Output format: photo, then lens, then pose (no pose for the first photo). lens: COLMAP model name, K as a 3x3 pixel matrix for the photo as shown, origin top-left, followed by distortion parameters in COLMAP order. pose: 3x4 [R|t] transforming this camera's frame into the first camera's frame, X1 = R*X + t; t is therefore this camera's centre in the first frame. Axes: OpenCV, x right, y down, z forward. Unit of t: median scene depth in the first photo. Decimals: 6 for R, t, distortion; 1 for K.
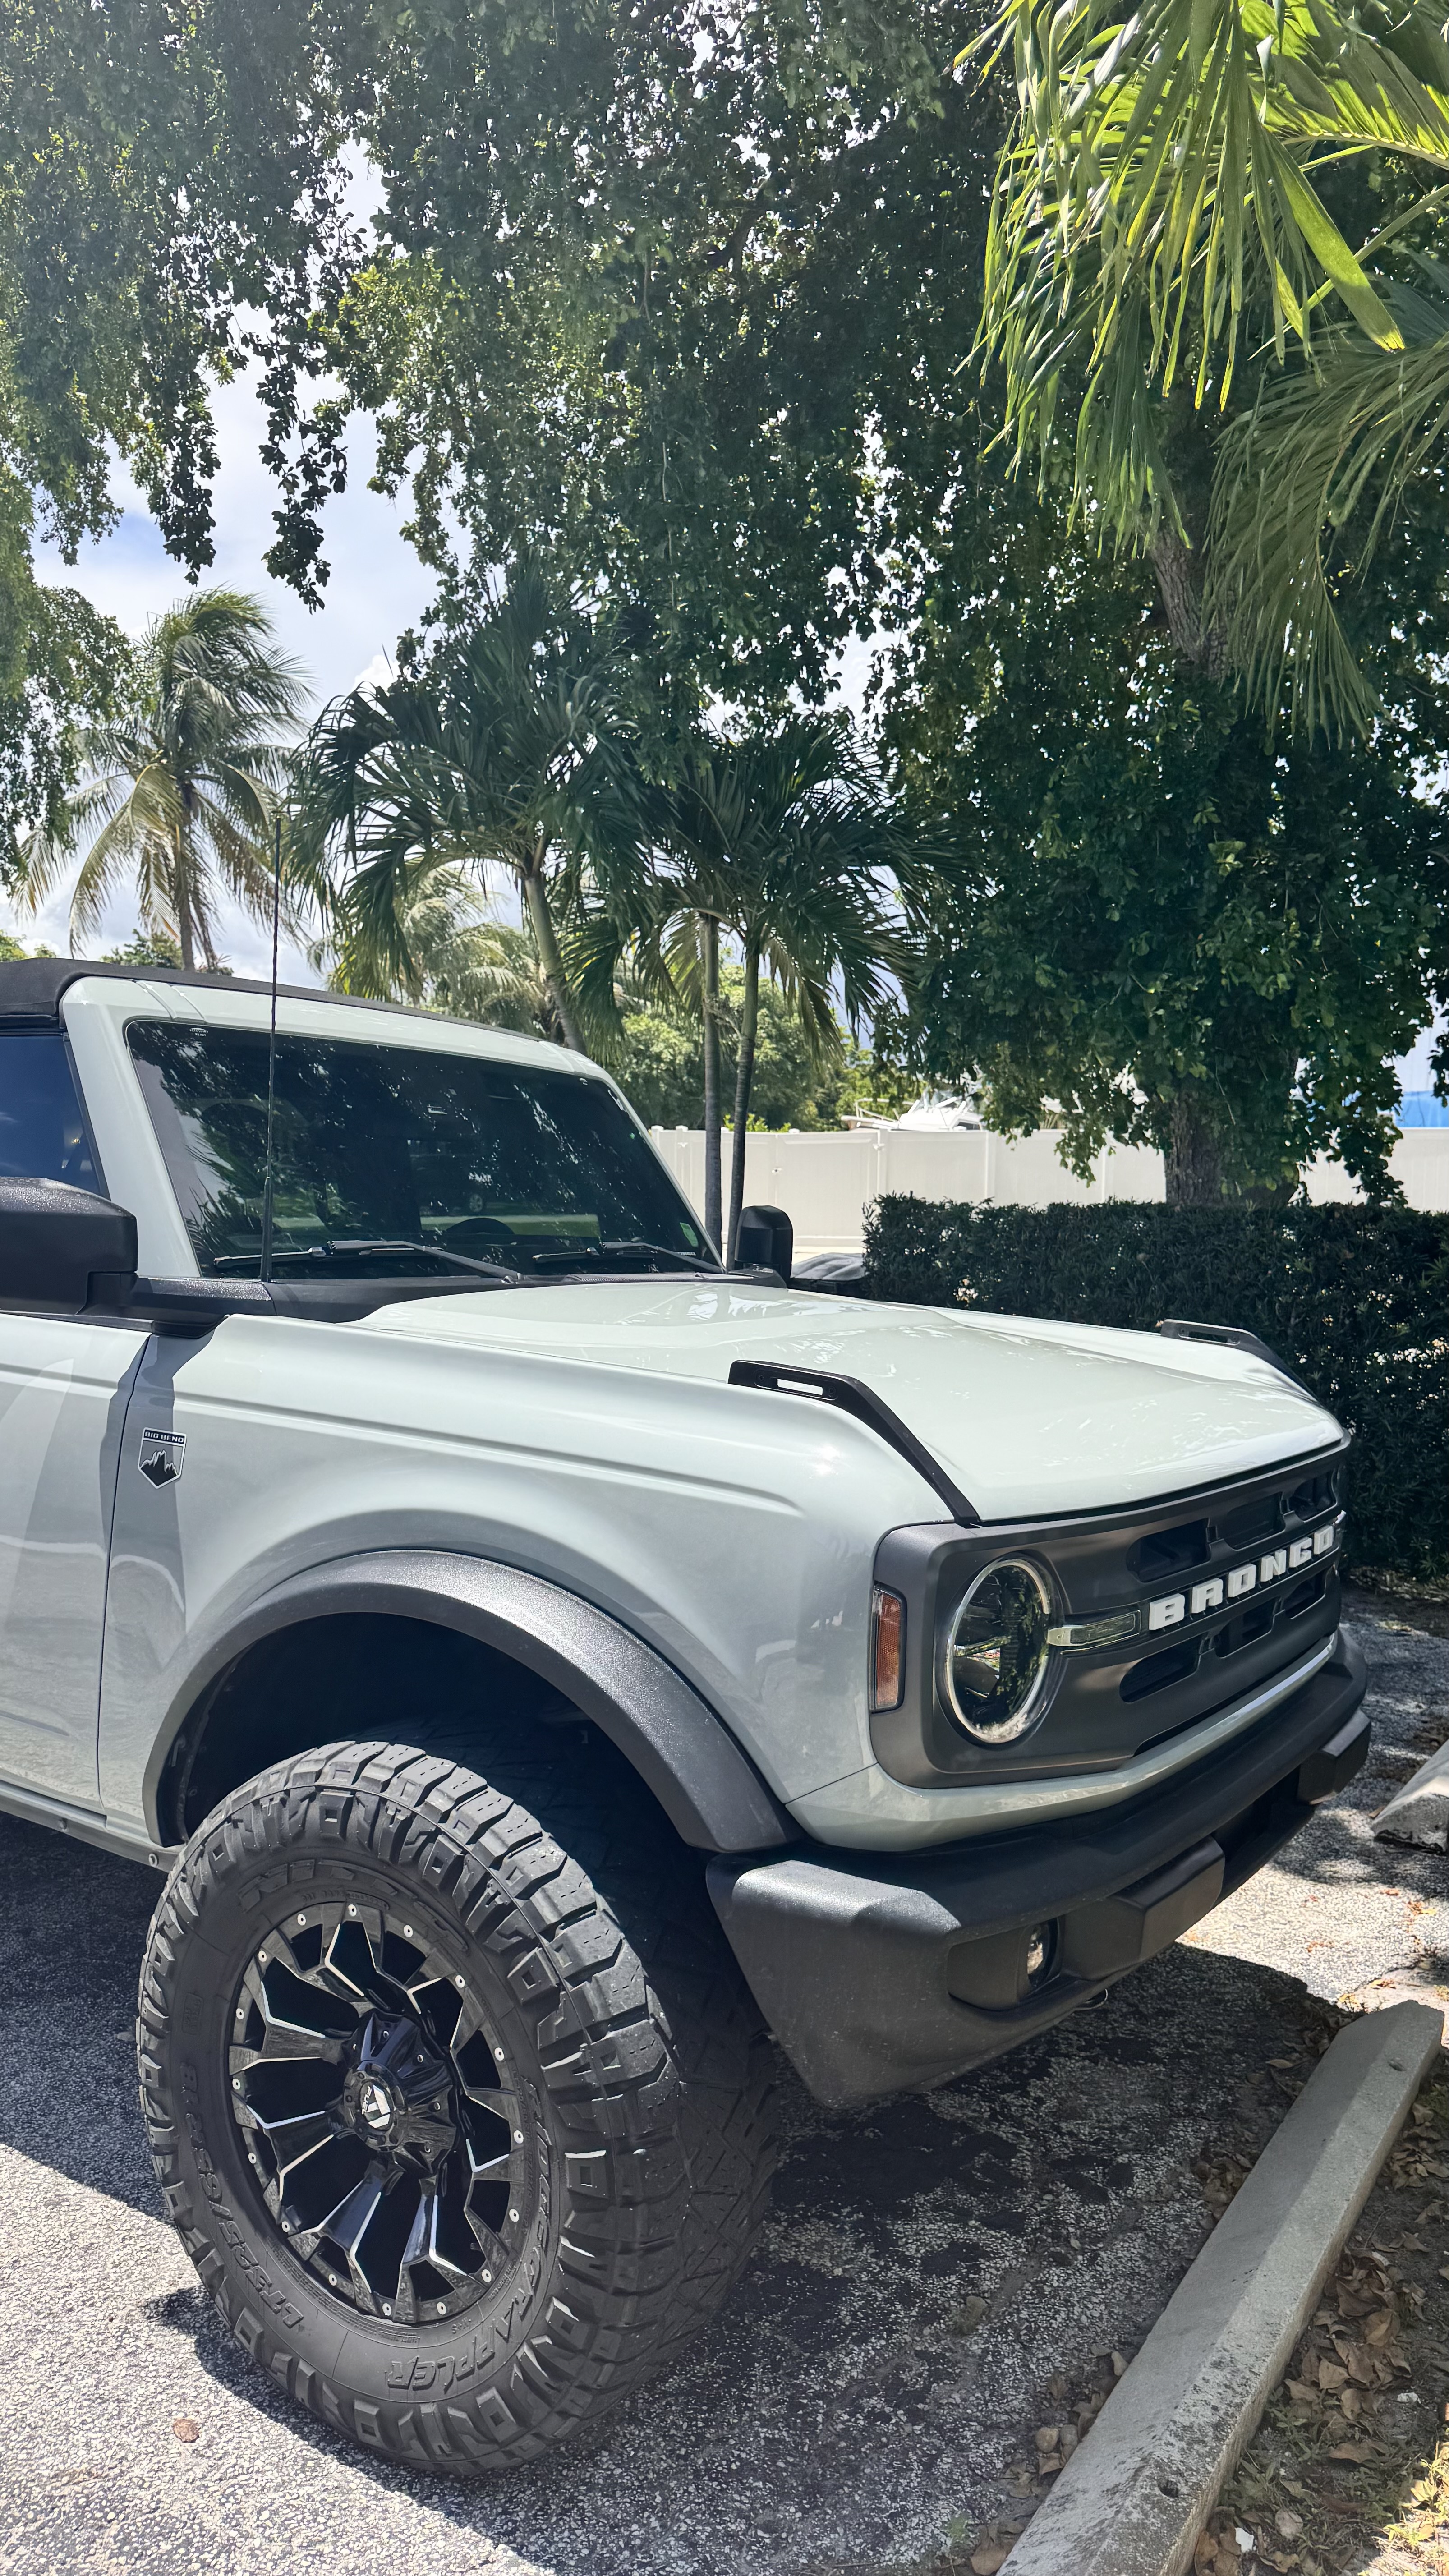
lens RADIAL K [[1856.6, 0, 702.5], [0, 1856.6, 1281.7], [0, 0, 1]] dist [0.032277, -0.045956]
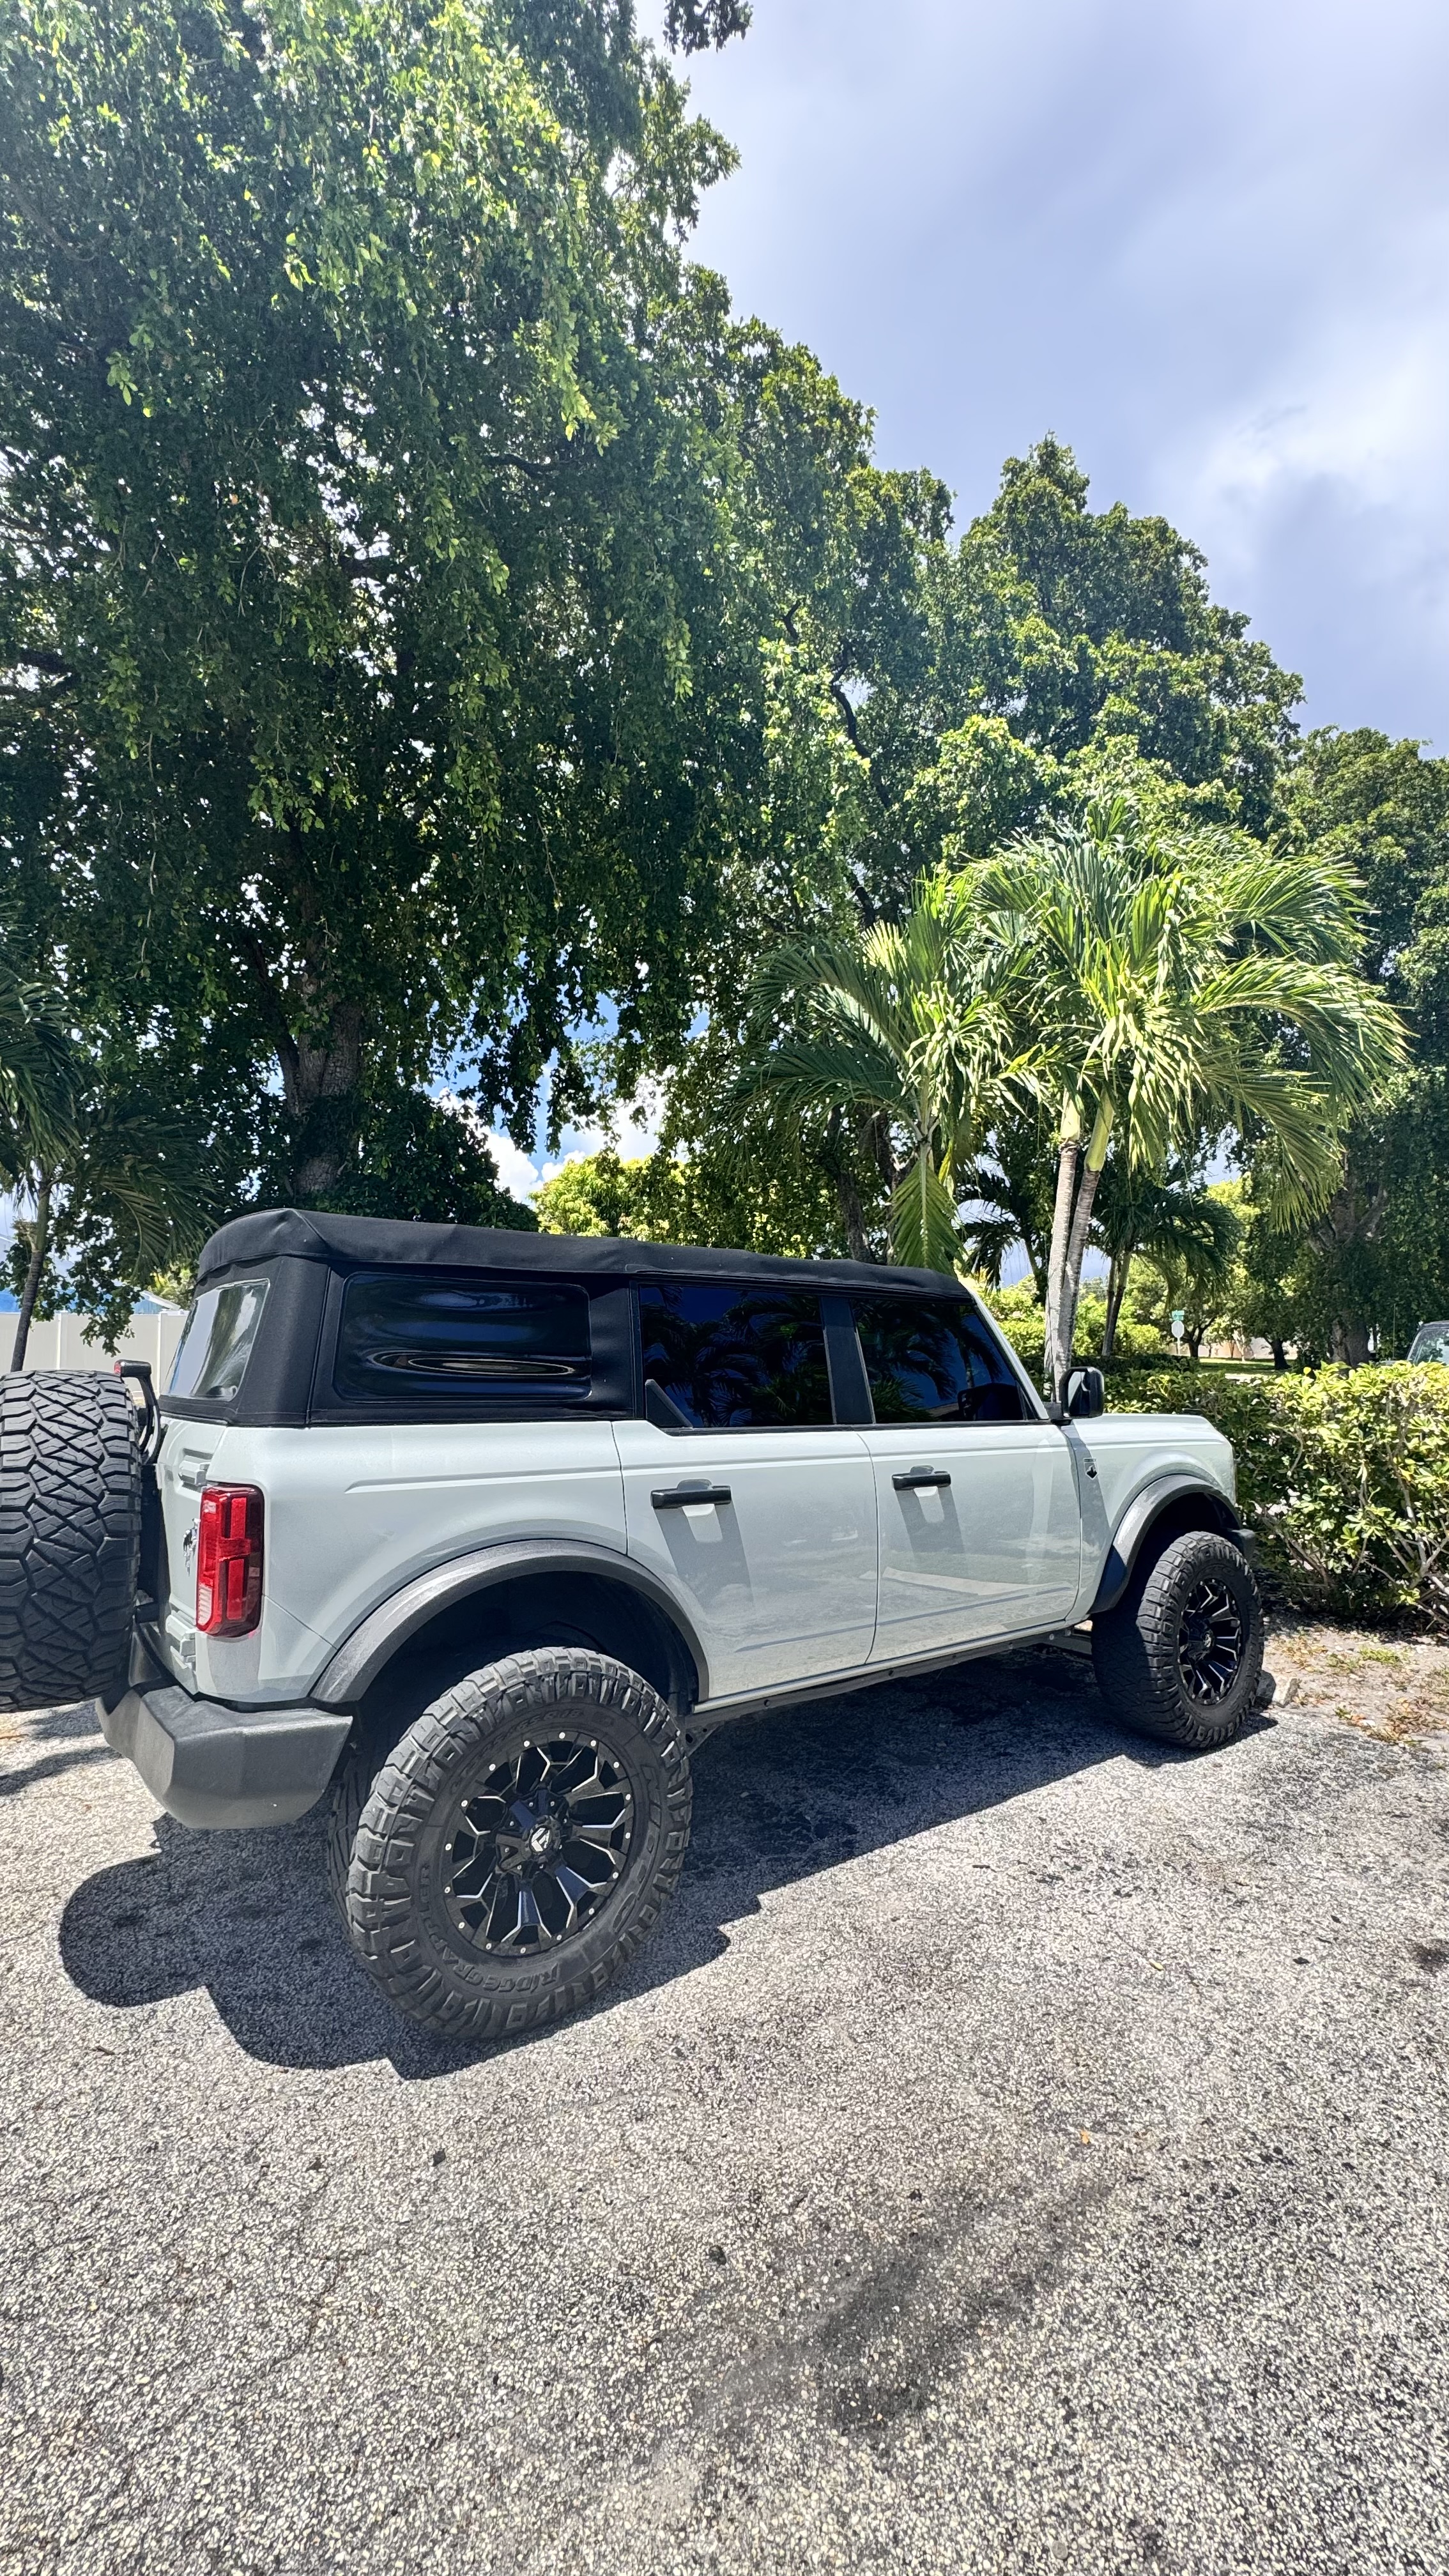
lens RADIAL K [[1046.0, 0, 727.2], [0, 1046.0, 1285.7], [0, 0, 1]] dist [-0.006467, 0.000741]
pose [[0.329905, 0.032399, 0.943458, -1.900844], [0.062770, 0.996446, -0.056168, -0.116827], [-0.941925, 0.077751, 0.326699, 0.978890]]
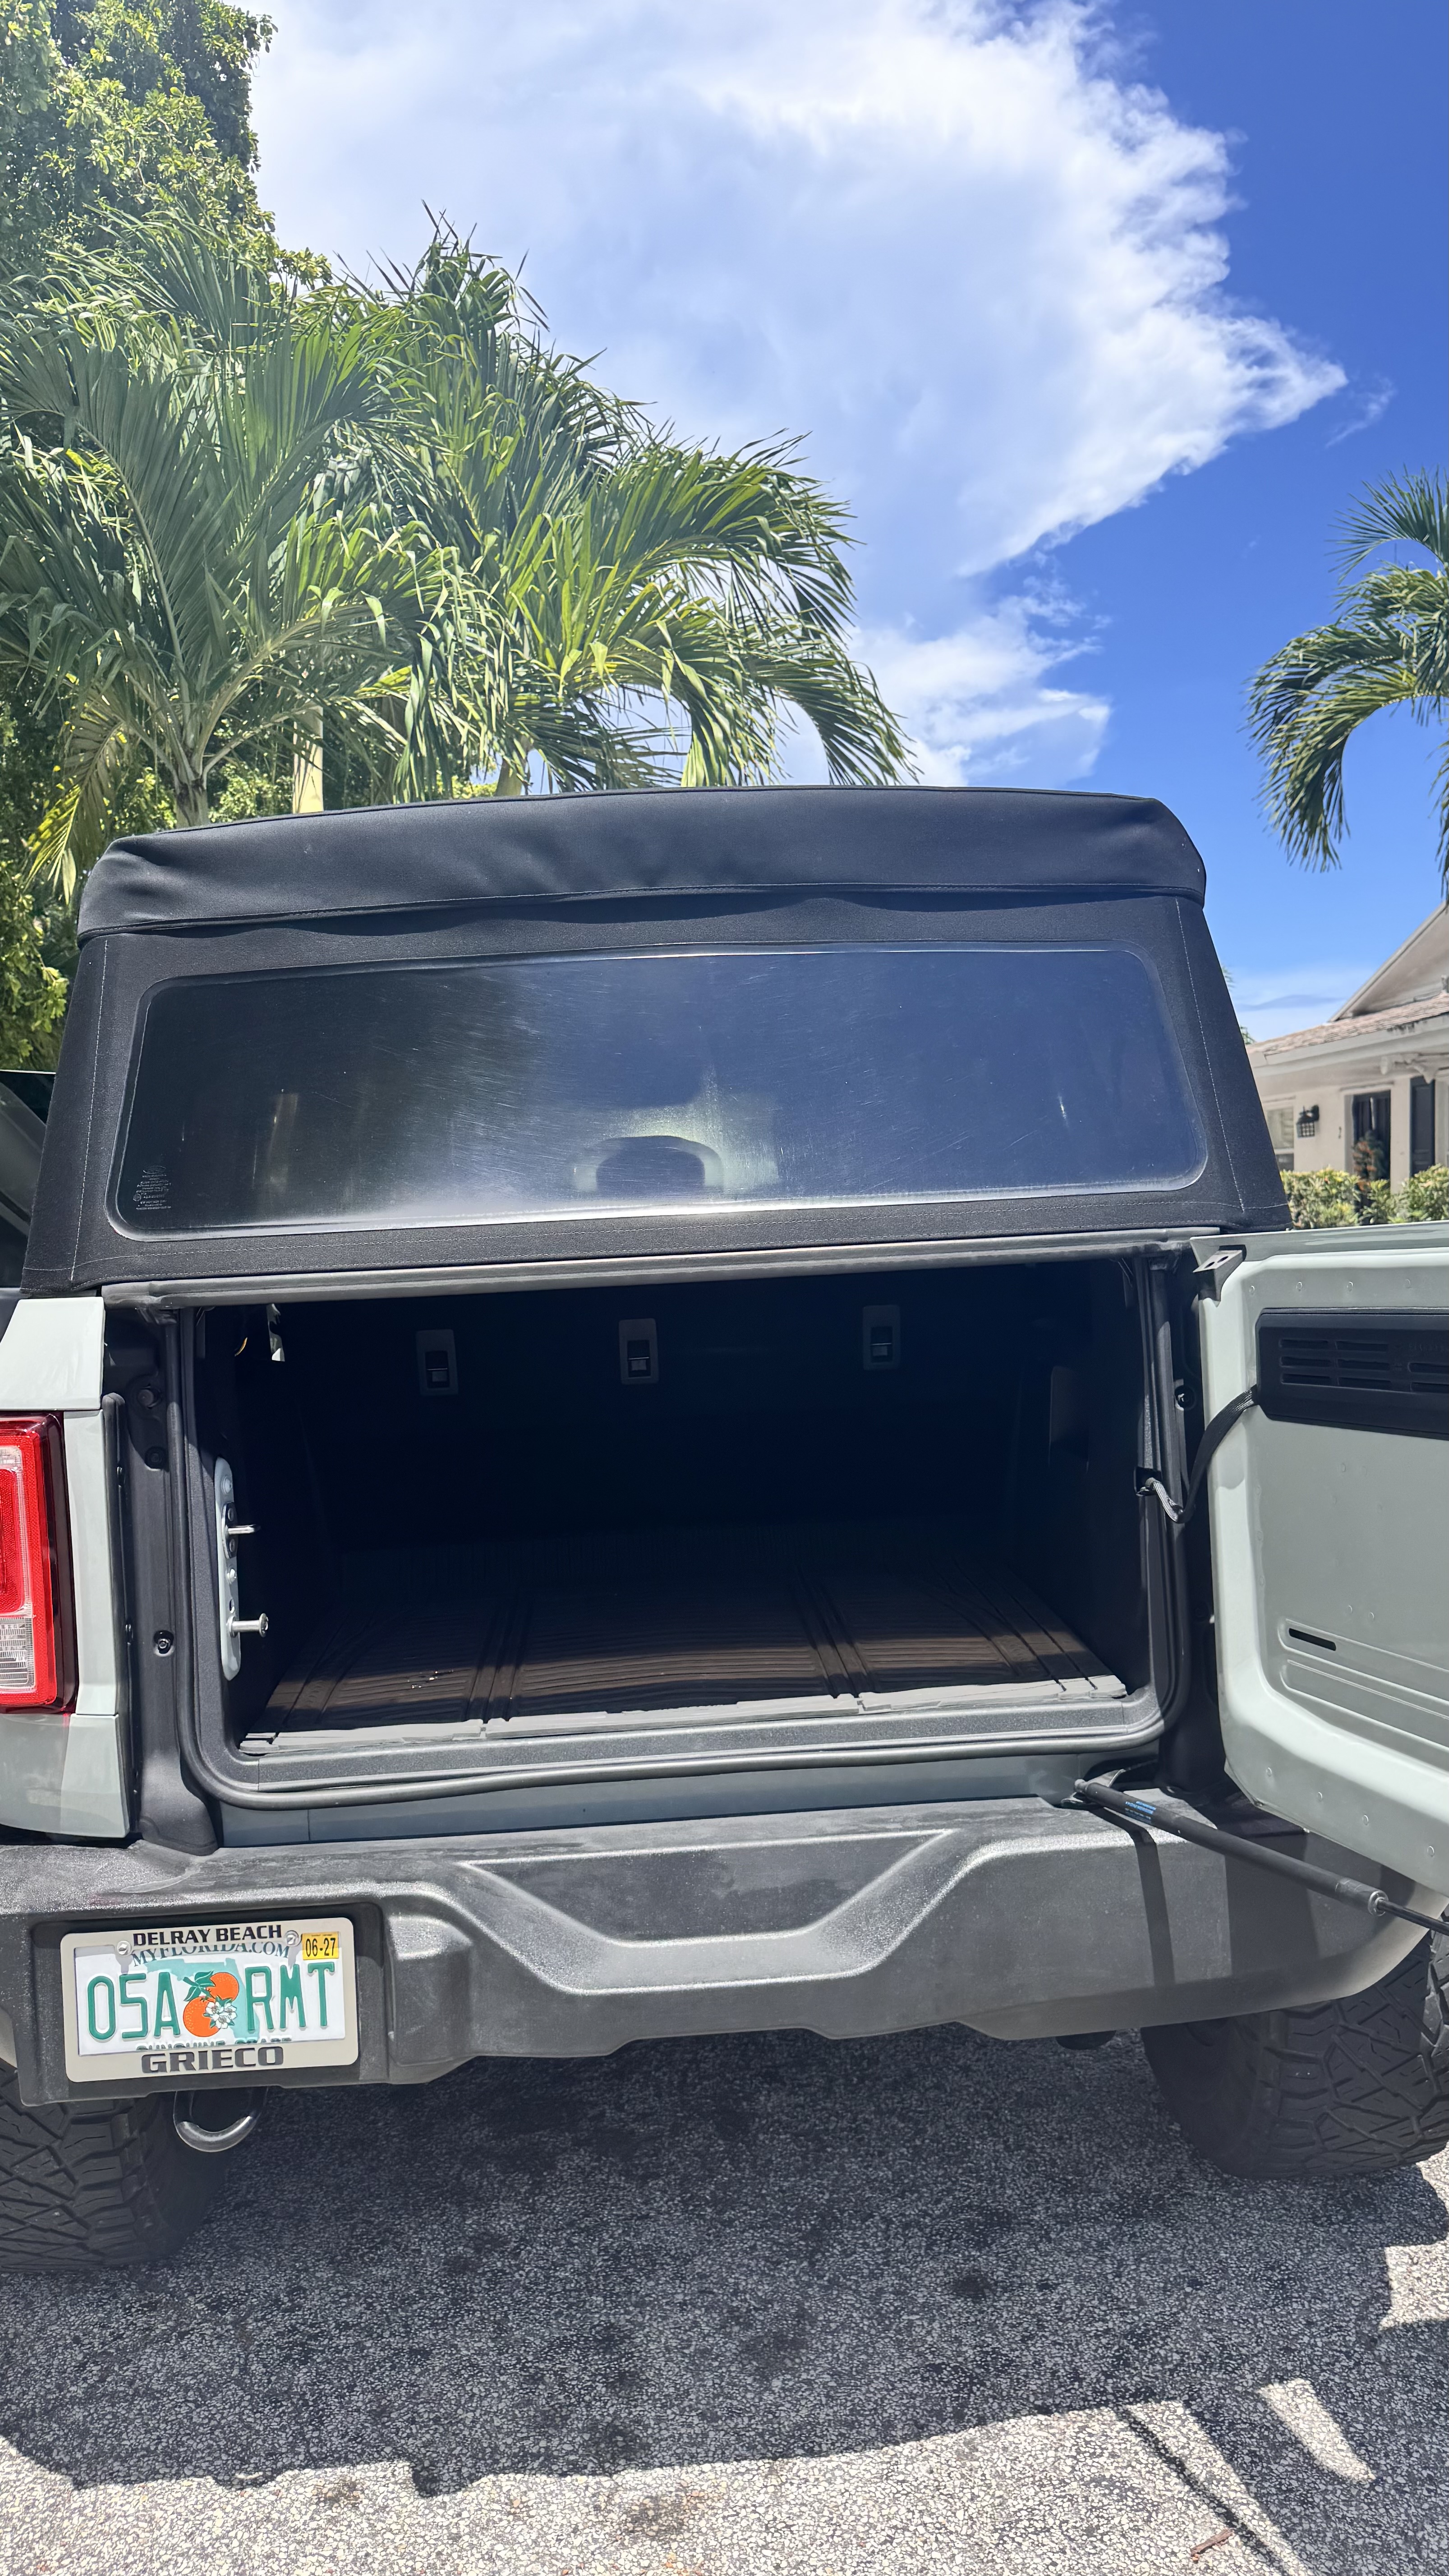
lens RADIAL K [[1856.6, 0, 693.5], [0, 1856.6, 1258.2], [0, 0, 1]] dist [0.032277, -0.045956]
pose [[-0.612958, -0.014475, 0.789983, -1.671364], [0.079447, 0.993636, 0.079850, -0.133989], [-0.786111, 0.111707, -0.607907, 2.366793]]
